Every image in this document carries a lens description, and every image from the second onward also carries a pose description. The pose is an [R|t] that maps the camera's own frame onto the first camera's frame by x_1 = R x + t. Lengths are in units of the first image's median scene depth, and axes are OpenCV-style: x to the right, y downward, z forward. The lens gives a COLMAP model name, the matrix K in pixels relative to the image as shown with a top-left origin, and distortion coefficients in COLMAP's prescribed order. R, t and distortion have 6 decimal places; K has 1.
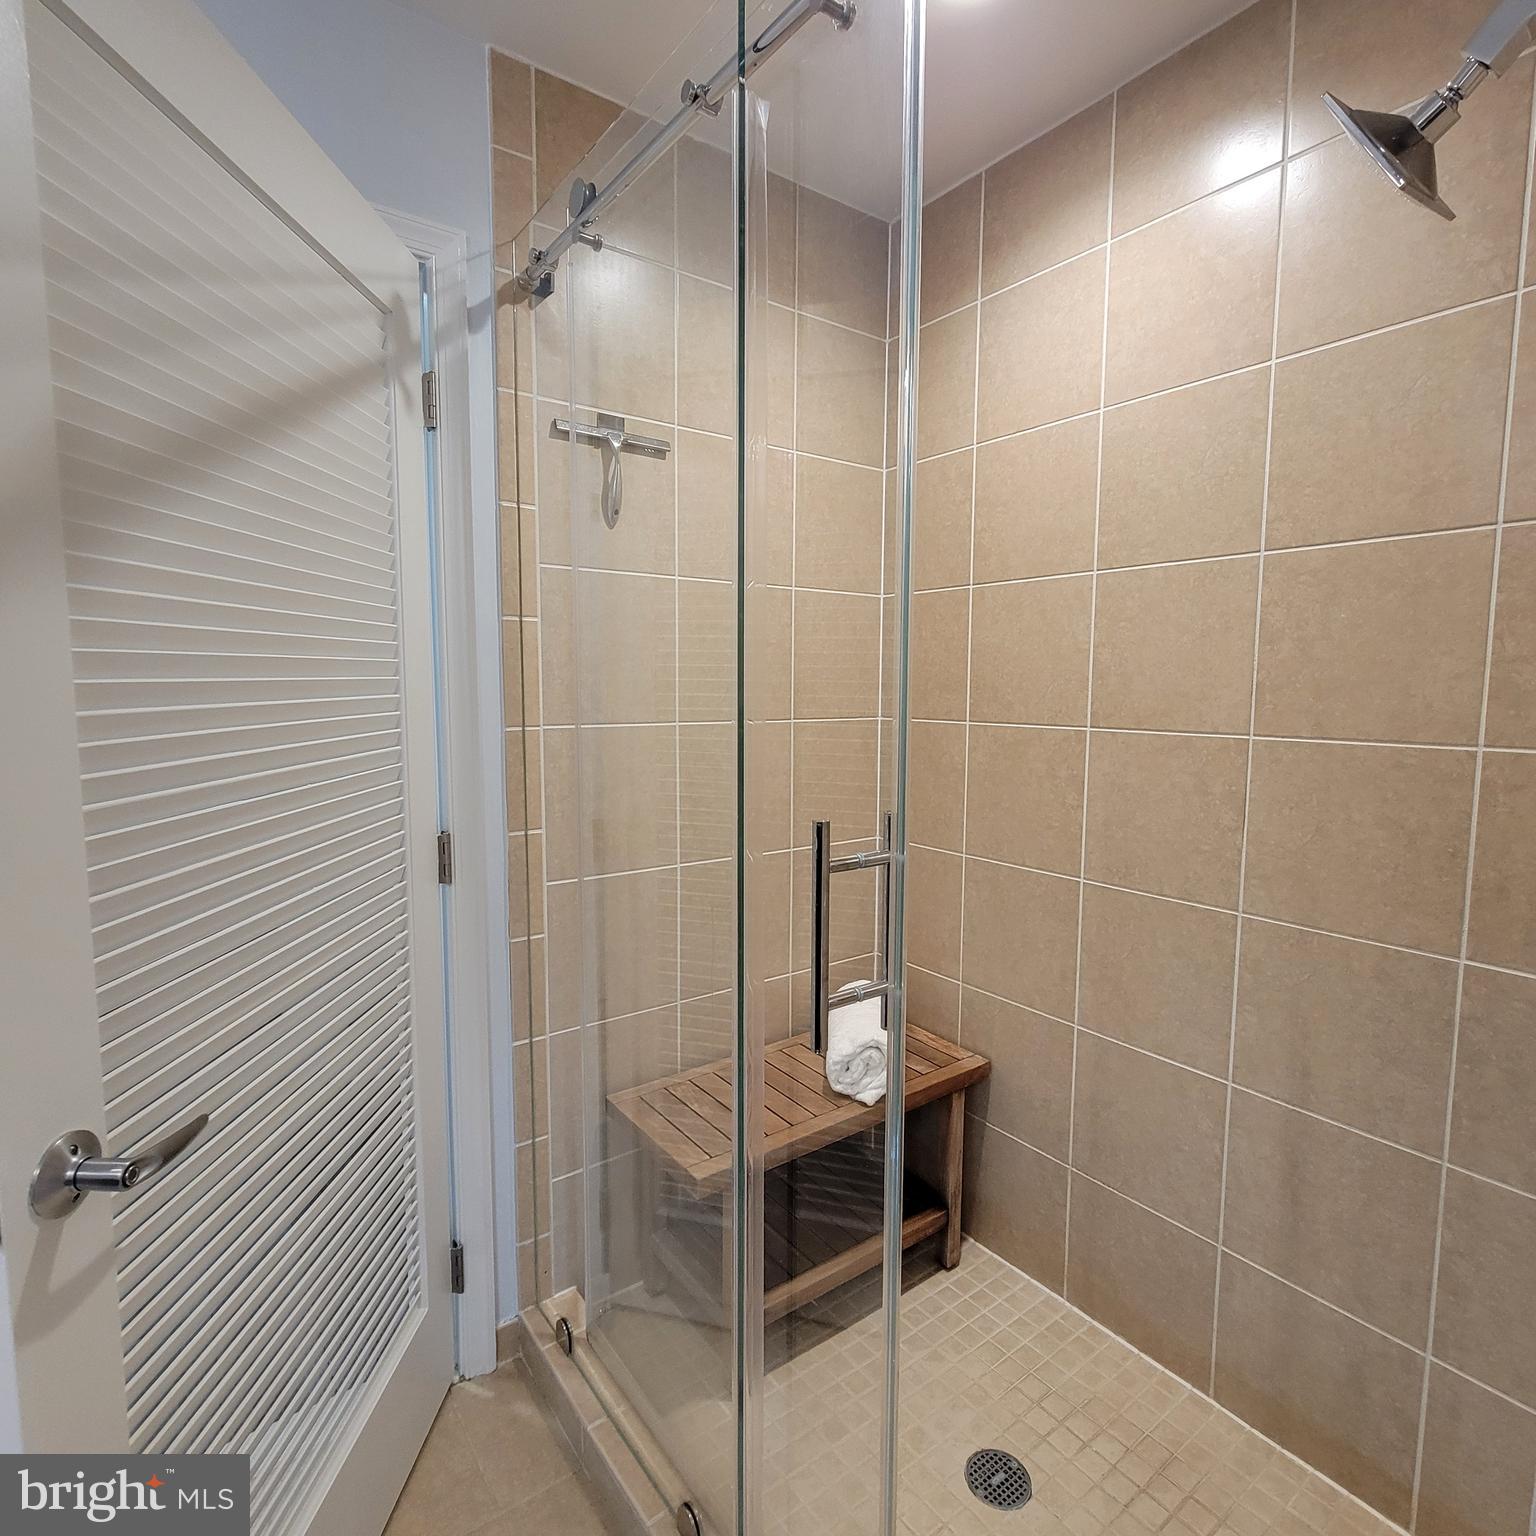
lens RADIAL K [[845.9, 0, 773.2], [0, 845.9, 769.0], [0, 0, 1]] dist [0.001948, -0.002453]
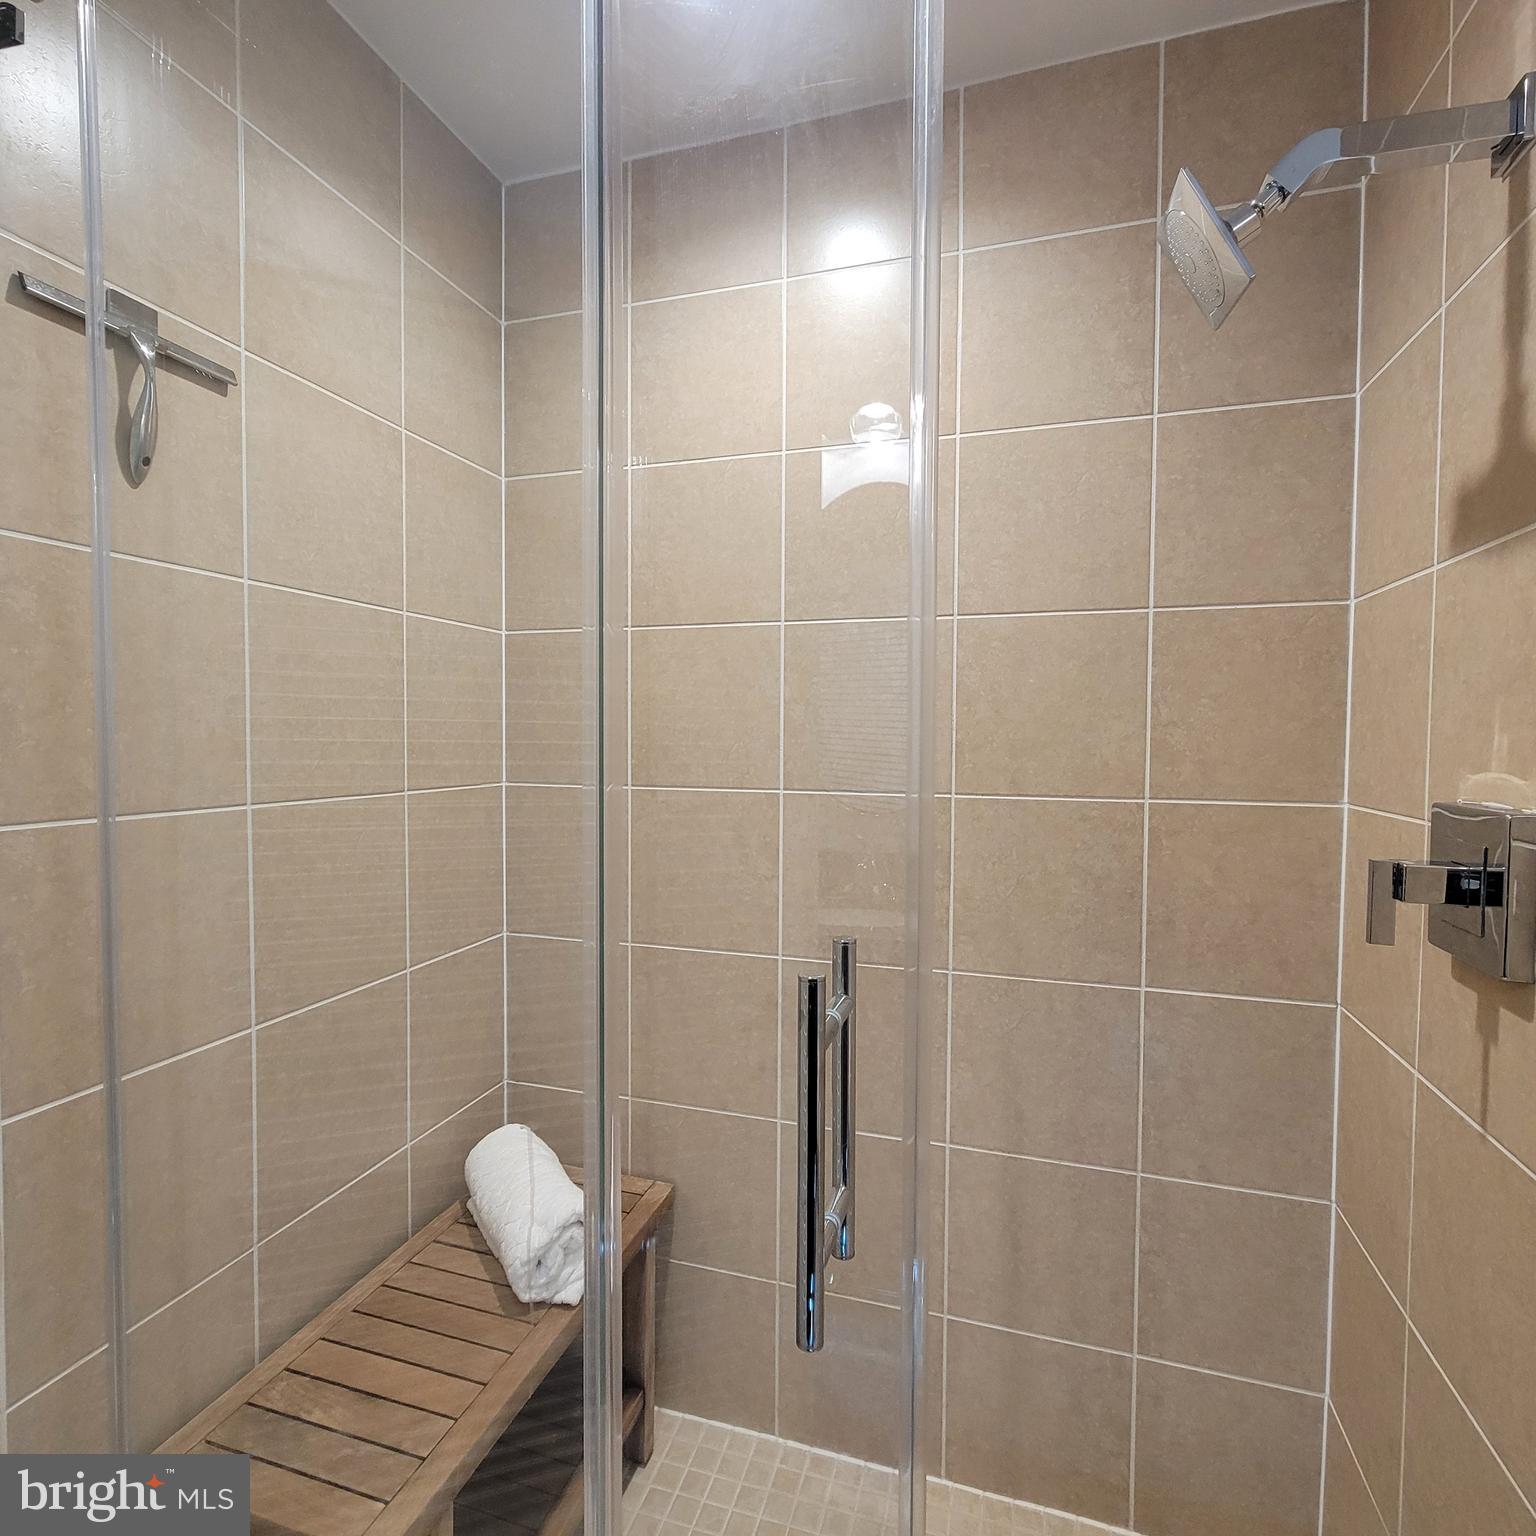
lens RADIAL K [[845.9, 0, 763.4], [0, 845.9, 765.6], [0, 0, 1]] dist [0.001948, -0.002453]
pose [[0.805064, -0.023011, 0.592741, -0.209783], [0.058103, 0.997501, -0.040192, -0.044194], [-0.590335, 0.066797, 0.804389, 0.302113]]
